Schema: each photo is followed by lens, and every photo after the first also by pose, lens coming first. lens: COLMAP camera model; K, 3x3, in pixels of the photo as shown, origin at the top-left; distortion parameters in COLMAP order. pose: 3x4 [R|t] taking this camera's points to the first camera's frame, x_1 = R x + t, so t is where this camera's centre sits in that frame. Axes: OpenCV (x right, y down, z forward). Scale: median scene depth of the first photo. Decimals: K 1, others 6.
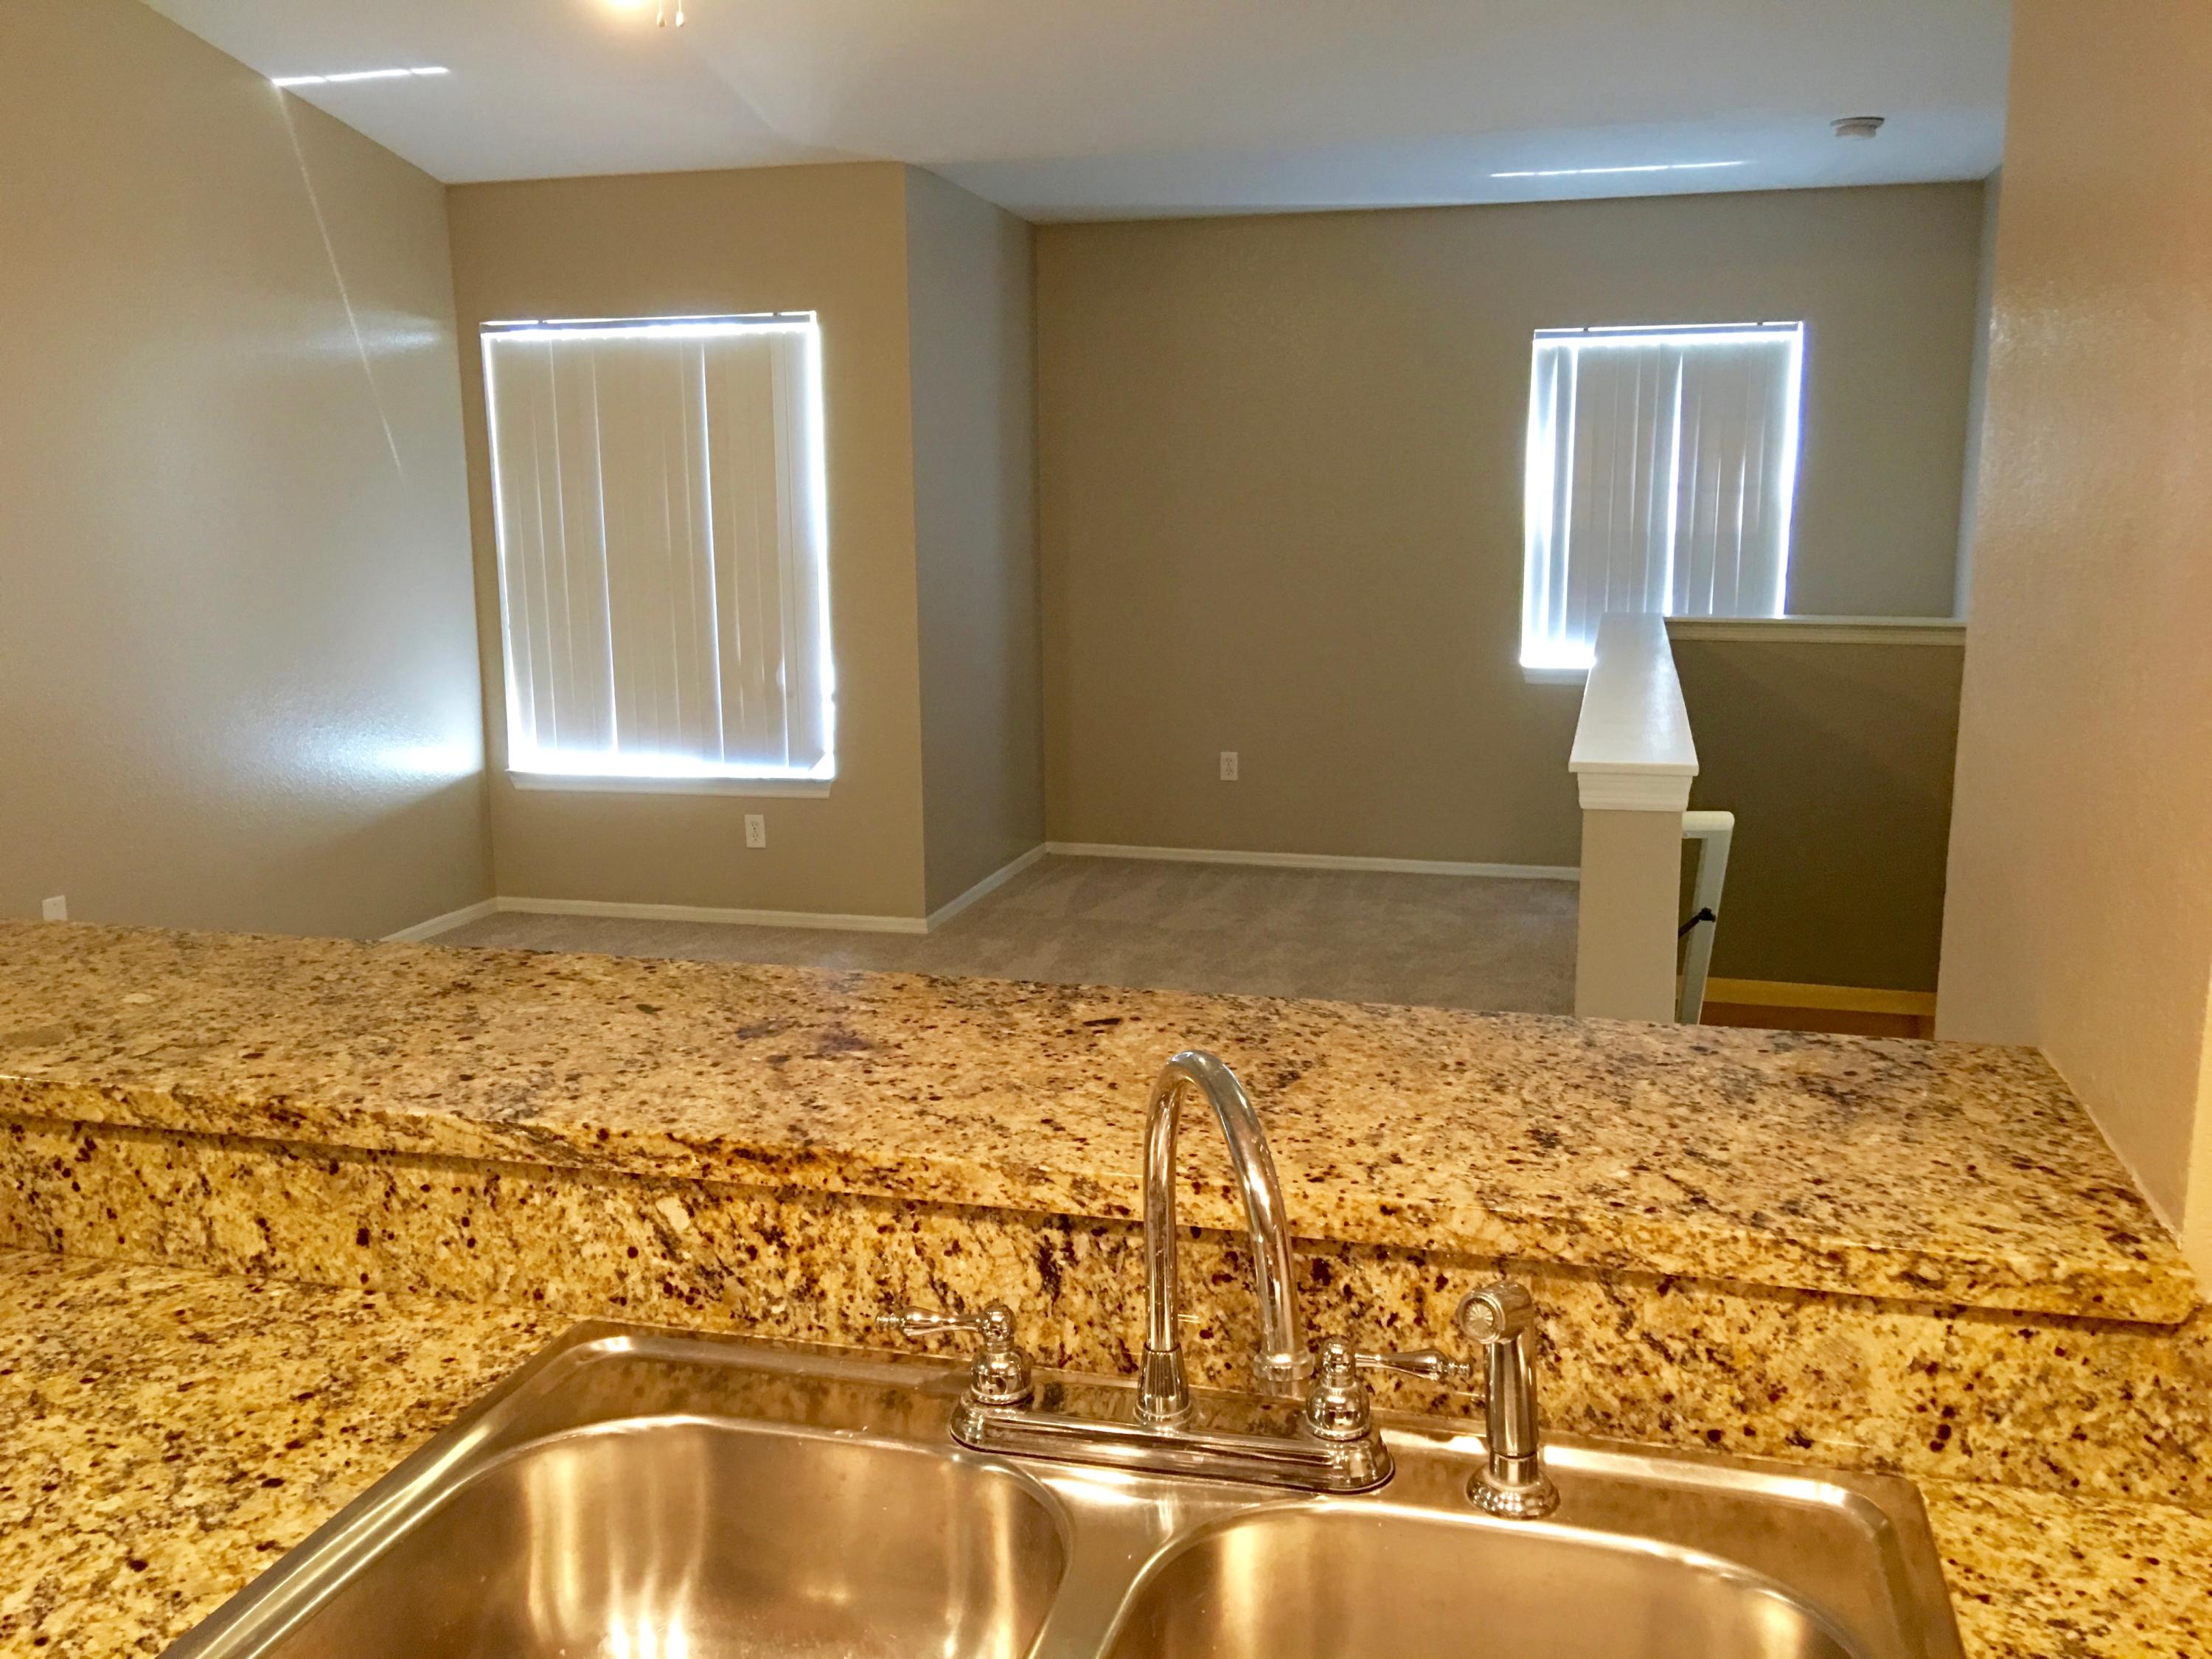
lens RADIAL K [[1836.3, 0, 1106.0], [0, 1836.3, 829.5], [0, 0, 1]] dist [0.087051, -0.123061]
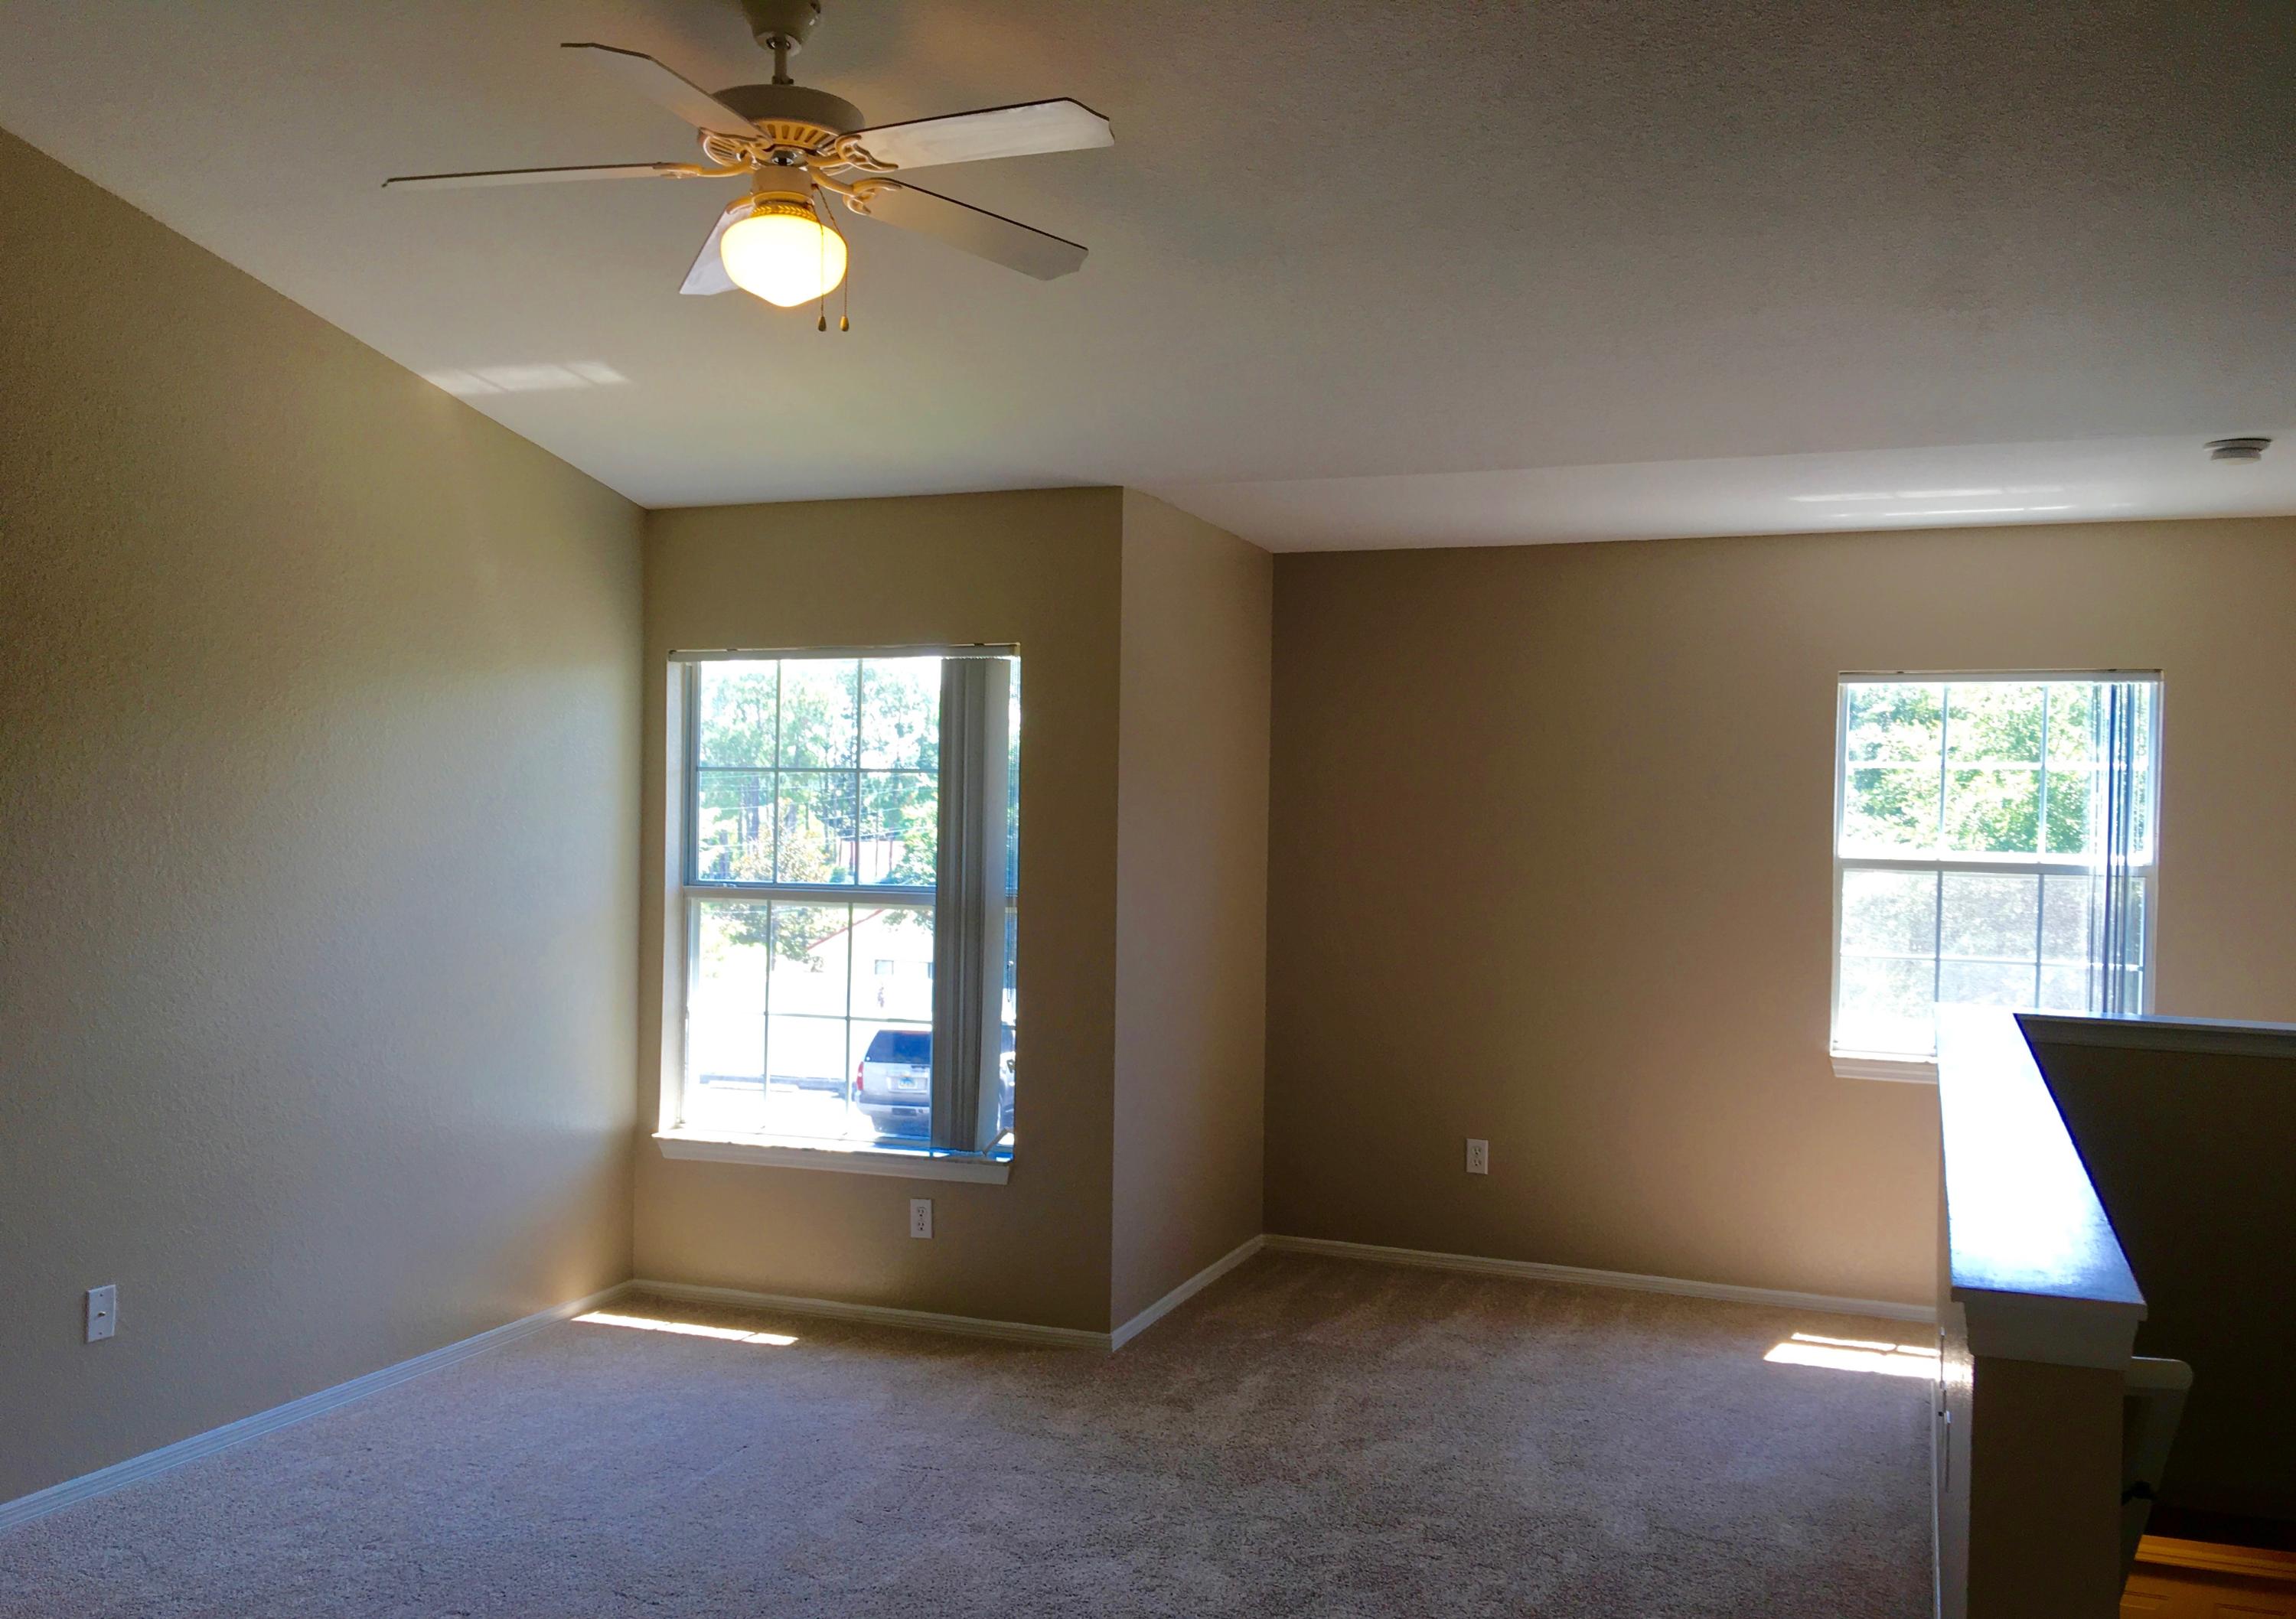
lens RADIAL K [[1918.2, 0, 1156.6], [0, 1918.2, 857.0], [0, 0, 1]] dist [0.018903, -0.007525]
pose [[0.994106, 0.024483, -0.105612, 0.011456], [-0.040819, 0.987007, -0.155408, -0.031882], [0.100435, 0.158803, 0.982189, 0.100646]]
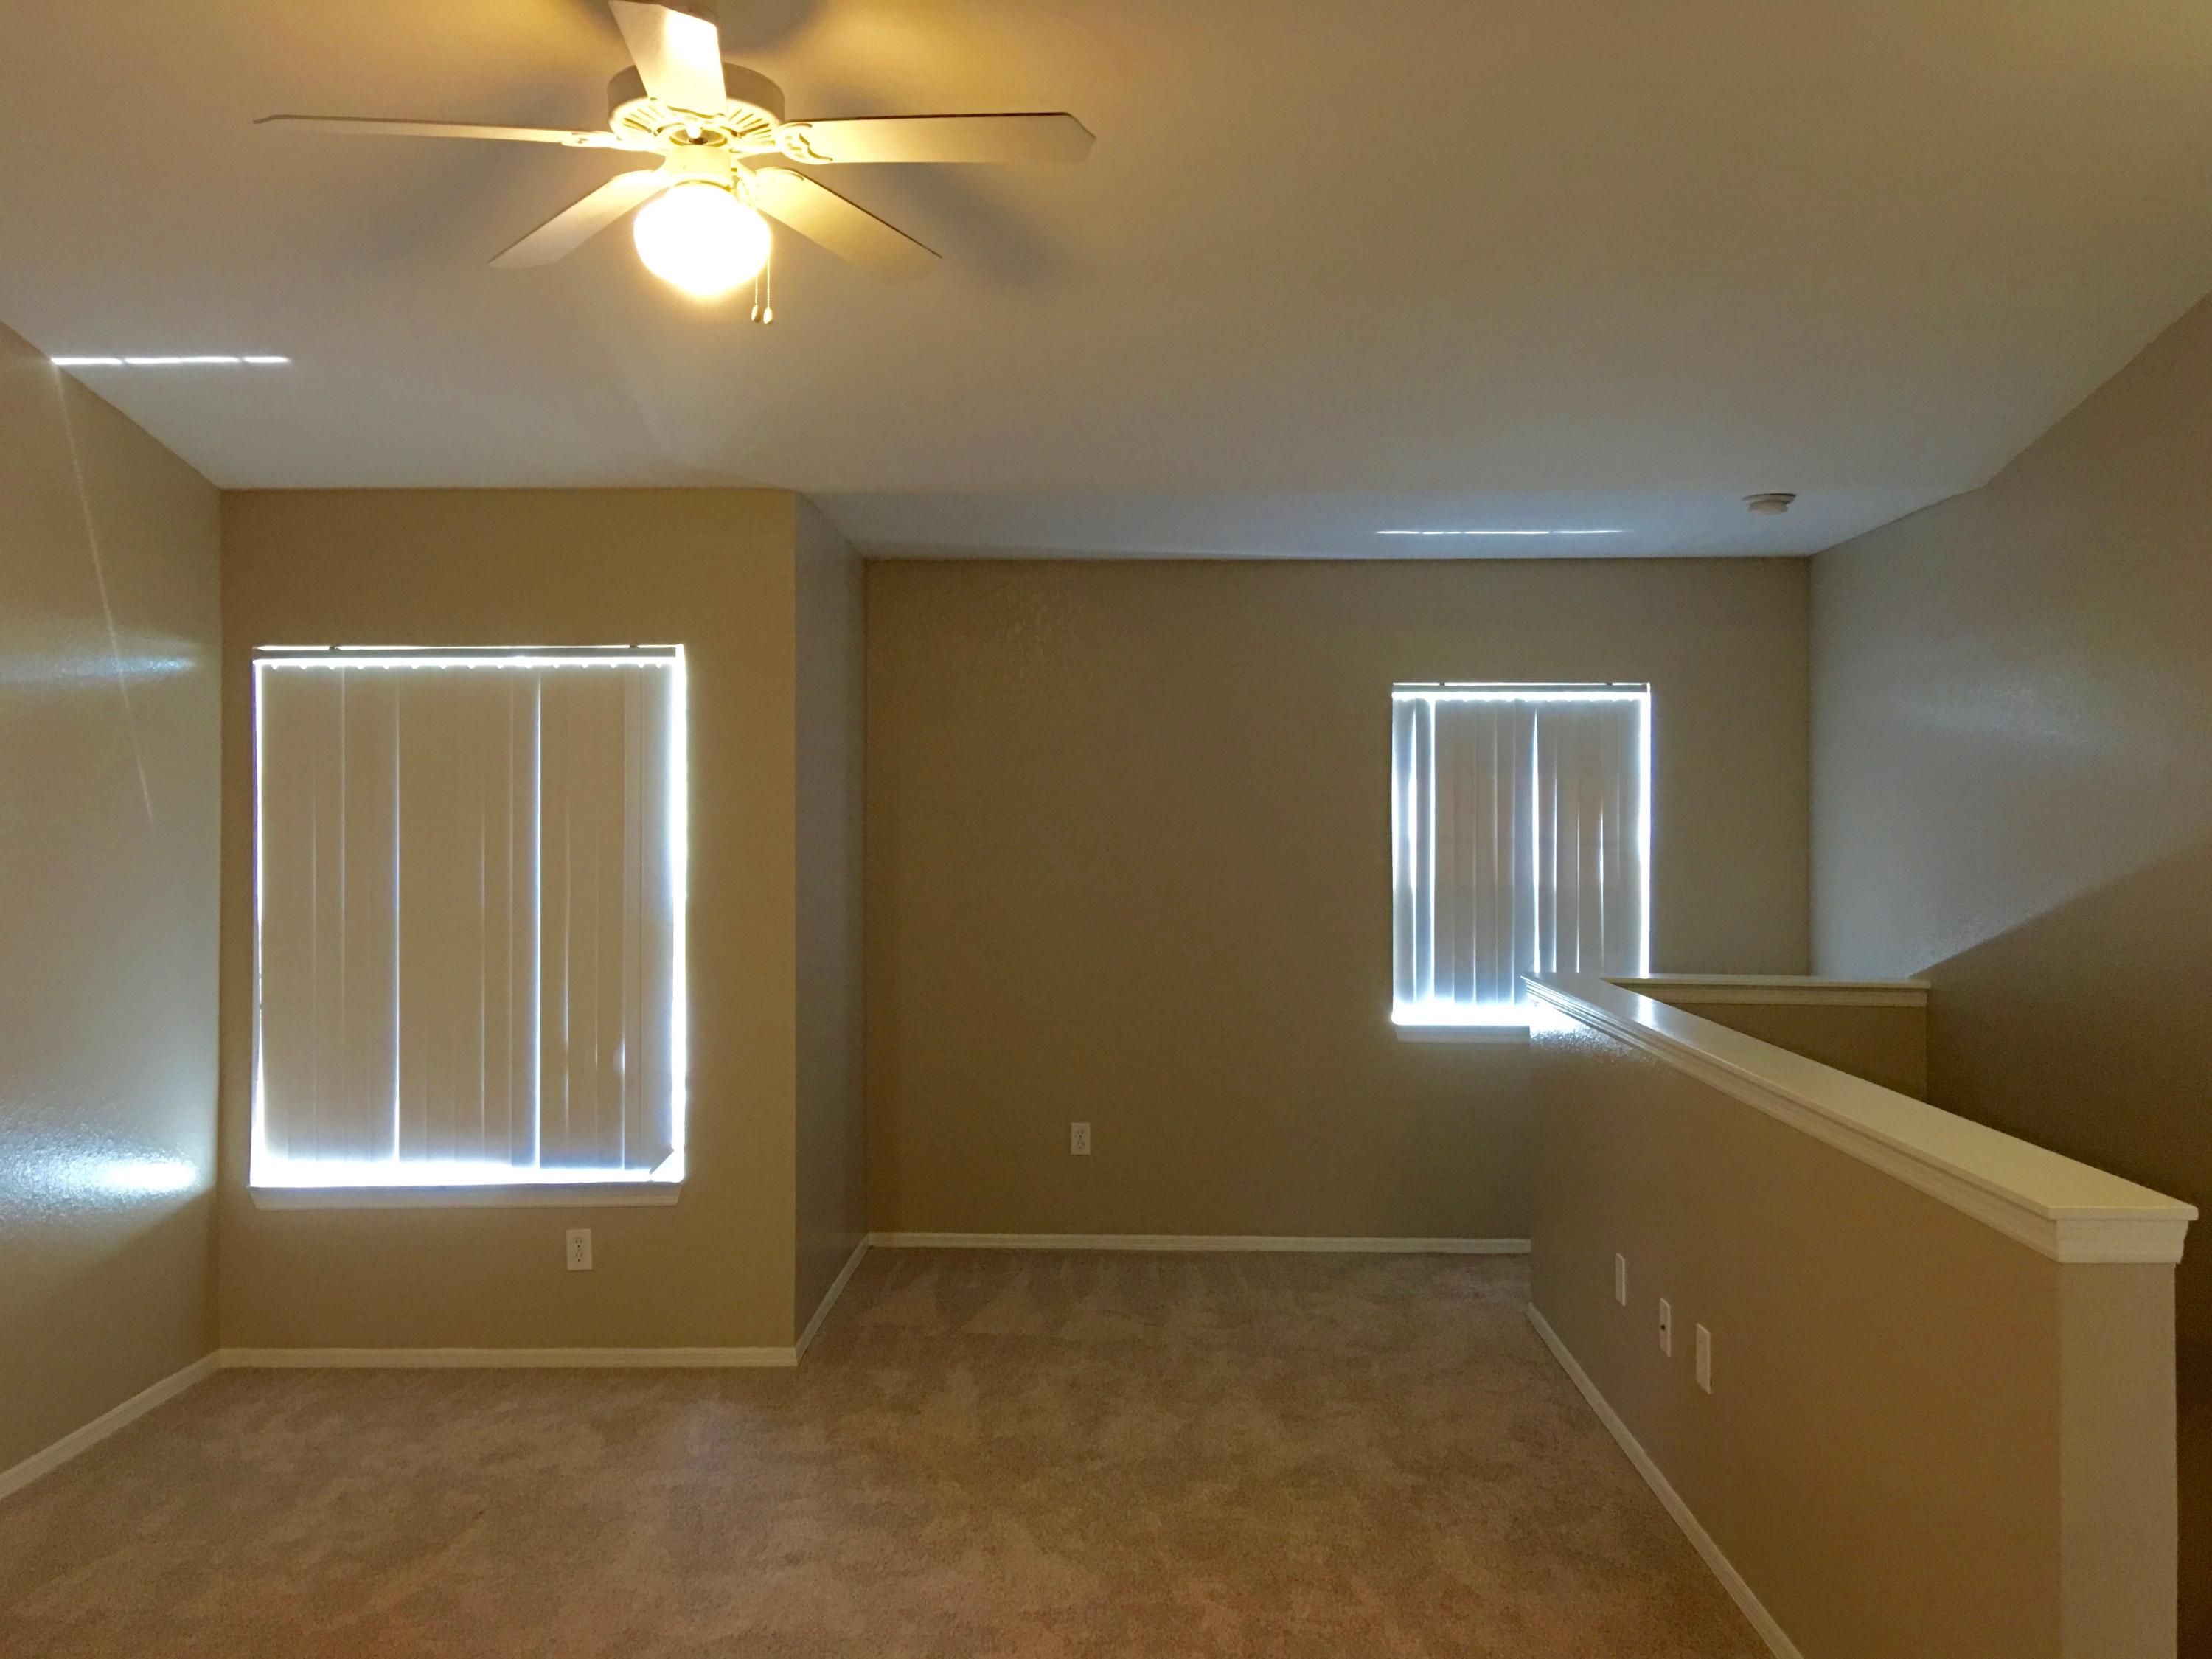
lens RADIAL K [[1850.5, 0, 1106.0], [0, 1850.5, 829.5], [0, 0, 1]] dist [0.075260, -0.126955]
pose [[0.971228, 0.004450, 0.238110, -0.162929], [0.037004, 0.984862, -0.169342, -0.034608], [-0.235259, 0.173280, 0.956361, 0.118029]]
